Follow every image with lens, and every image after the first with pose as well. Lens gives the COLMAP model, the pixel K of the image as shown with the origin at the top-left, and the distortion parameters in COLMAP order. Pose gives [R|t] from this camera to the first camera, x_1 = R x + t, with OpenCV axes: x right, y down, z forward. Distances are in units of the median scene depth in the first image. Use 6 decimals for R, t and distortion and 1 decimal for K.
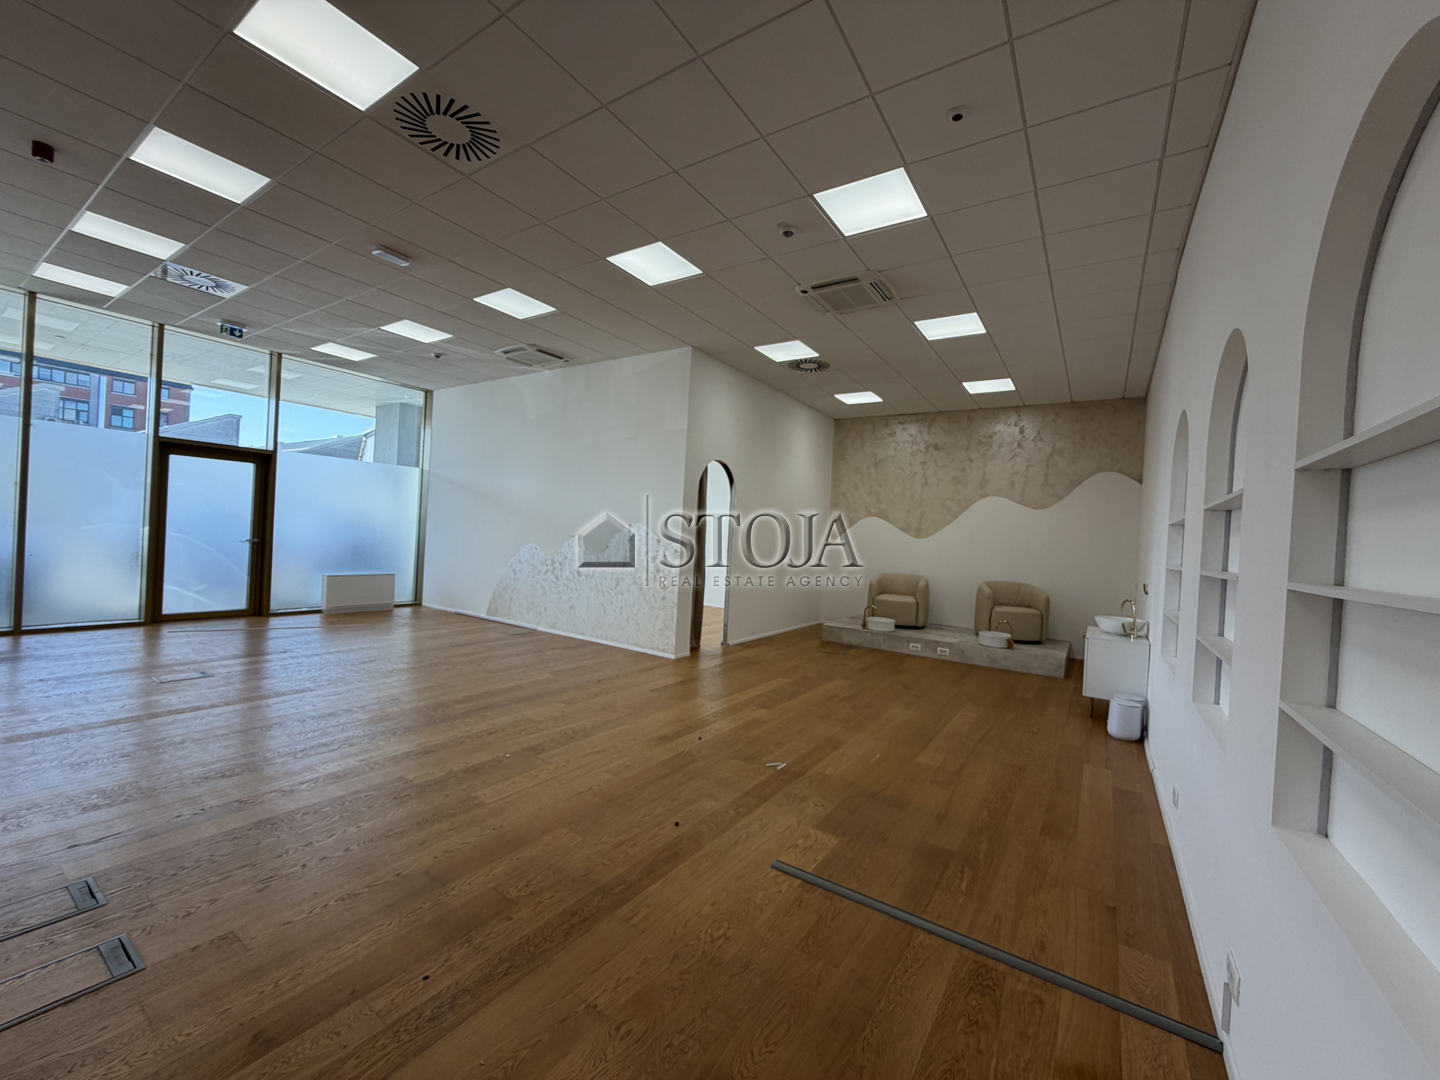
lens RADIAL K [[574.2, 0, 713.2], [0, 574.2, 538.2], [0, 0, 1]] dist [-0.001260, 0.000260]
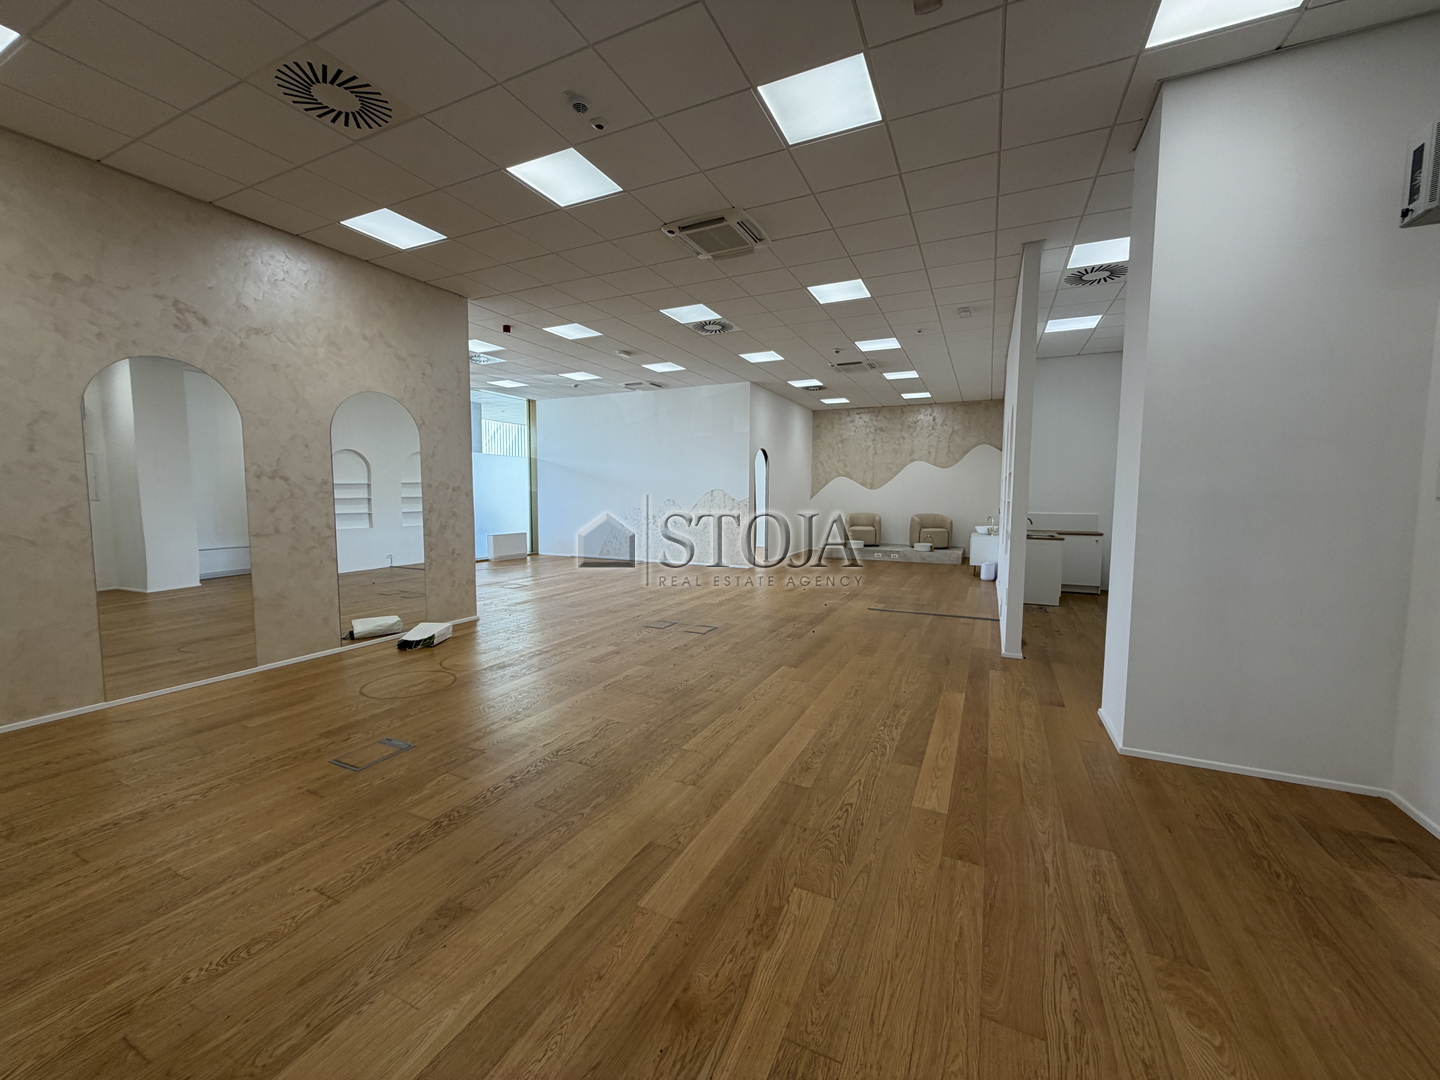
lens RADIAL K [[572.5, 0, 713.3], [0, 572.5, 538.5], [0, 0, 1]] dist [-0.000072, 0.000097]
pose [[0.988560, -0.061513, 0.137713, -0.396594], [0.050857, 0.995528, 0.079604, -0.018329], [-0.141993, -0.071690, 0.987268, -0.652051]]
